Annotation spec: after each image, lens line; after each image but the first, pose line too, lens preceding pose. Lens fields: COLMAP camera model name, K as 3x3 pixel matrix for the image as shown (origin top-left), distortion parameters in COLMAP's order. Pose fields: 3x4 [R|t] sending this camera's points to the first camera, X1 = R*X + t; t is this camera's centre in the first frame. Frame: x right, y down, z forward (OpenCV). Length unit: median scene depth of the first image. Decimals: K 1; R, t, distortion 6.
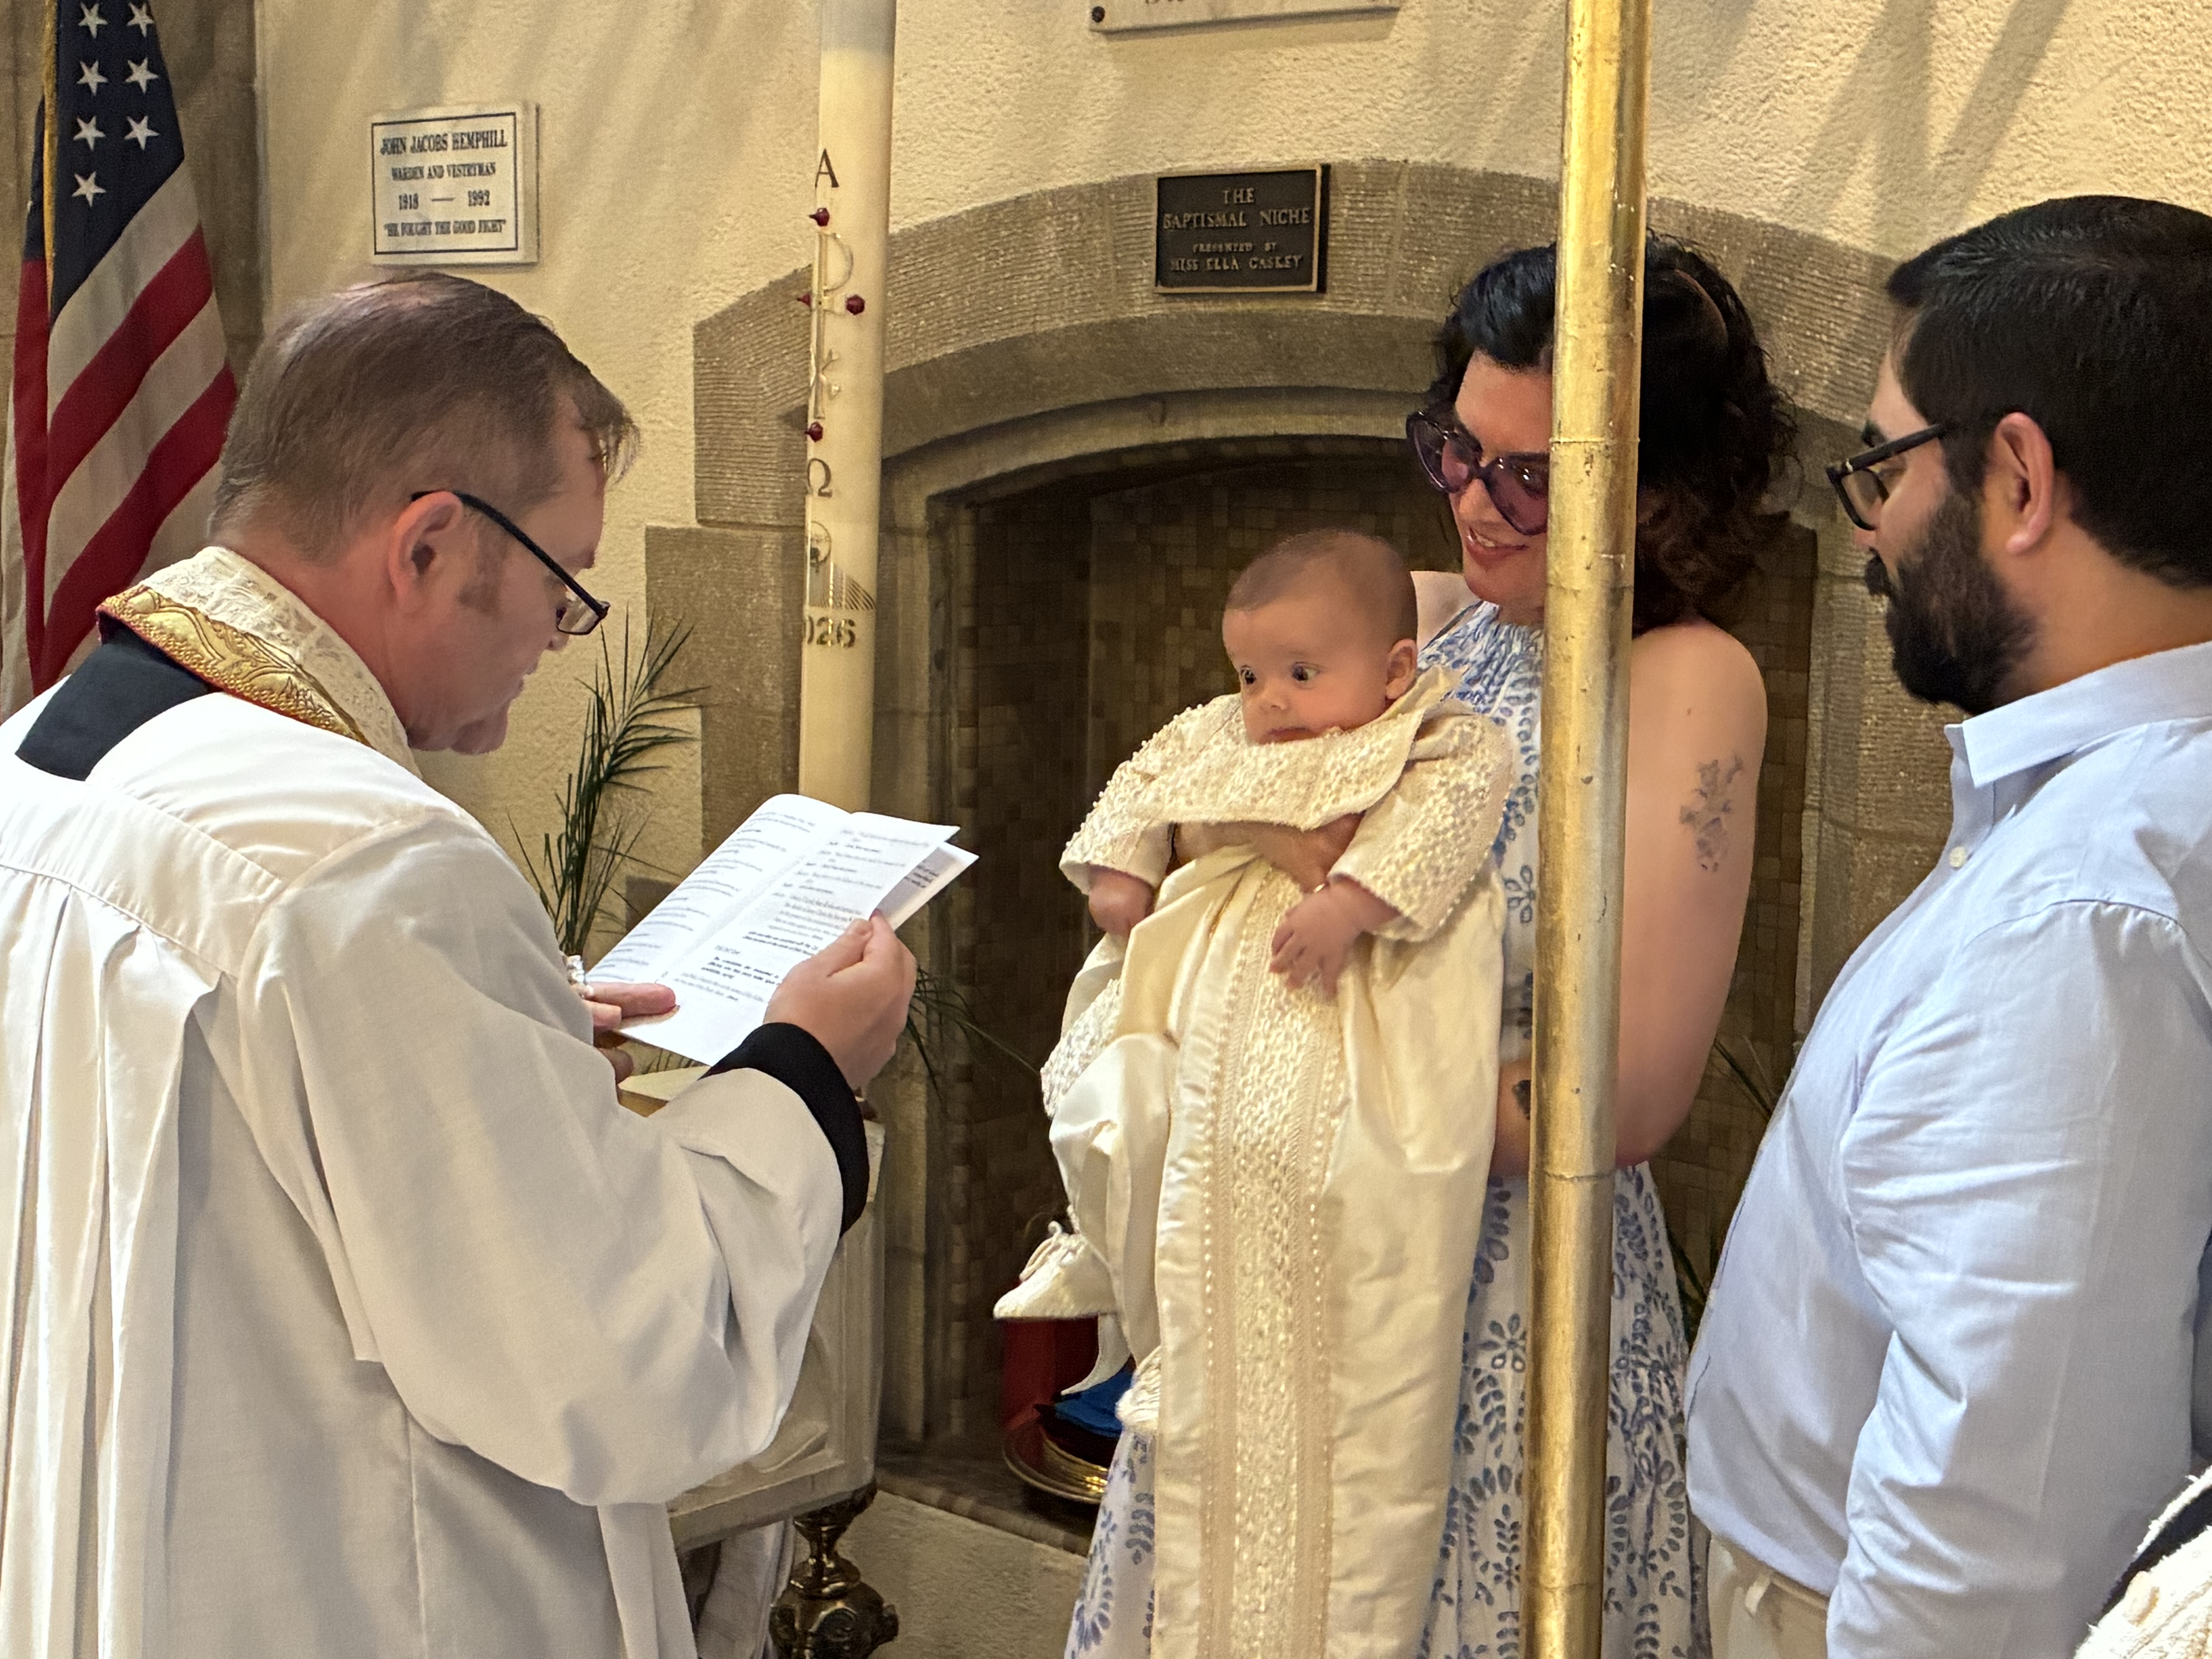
lens RADIAL K [[3136.7, 0, 1126.1], [0, 3136.7, 812.6], [0, 0, 1]] dist [-0.004920, 0.000000]
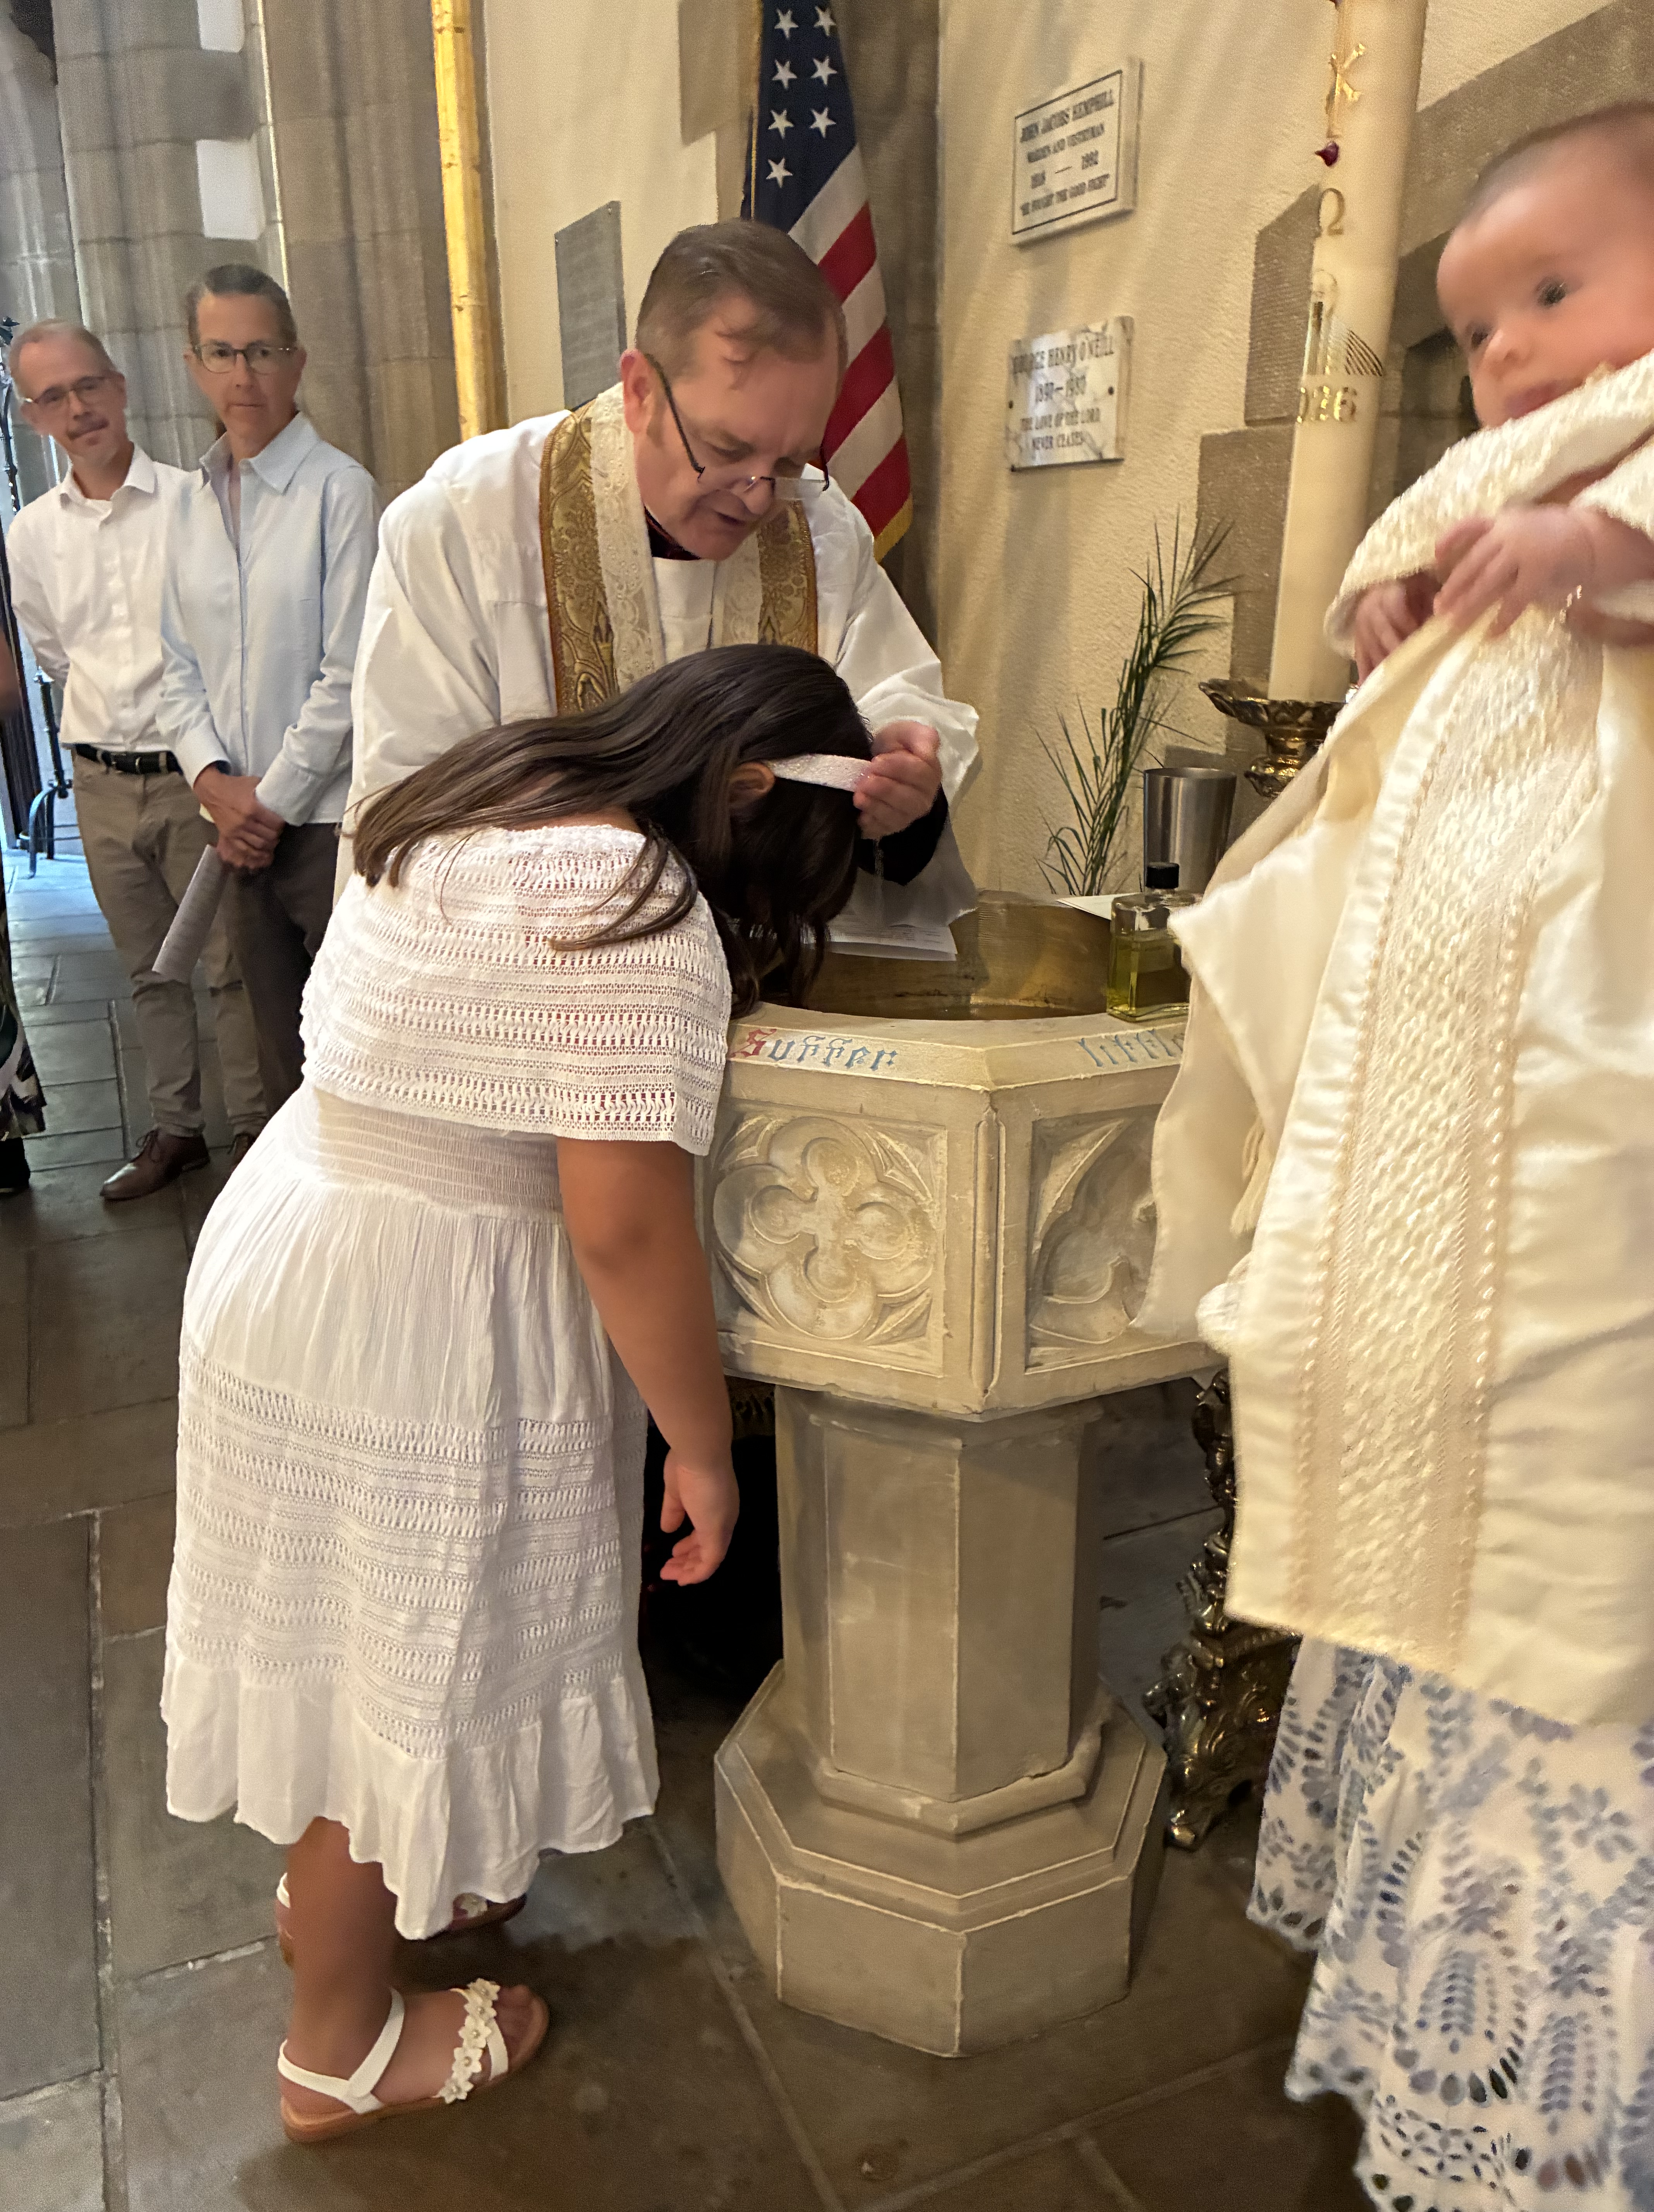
lens RADIAL K [[1662.9, 0, 821.5], [0, 1662.9, 1125.7], [0, 0, 1]] dist [-0.007299, -0.017143]
pose [[0.912586, 0.117816, -0.391543, -0.012363], [-0.039375, 0.978460, 0.202646, 0.038495], [0.406984, -0.169515, 0.897568, 0.349839]]
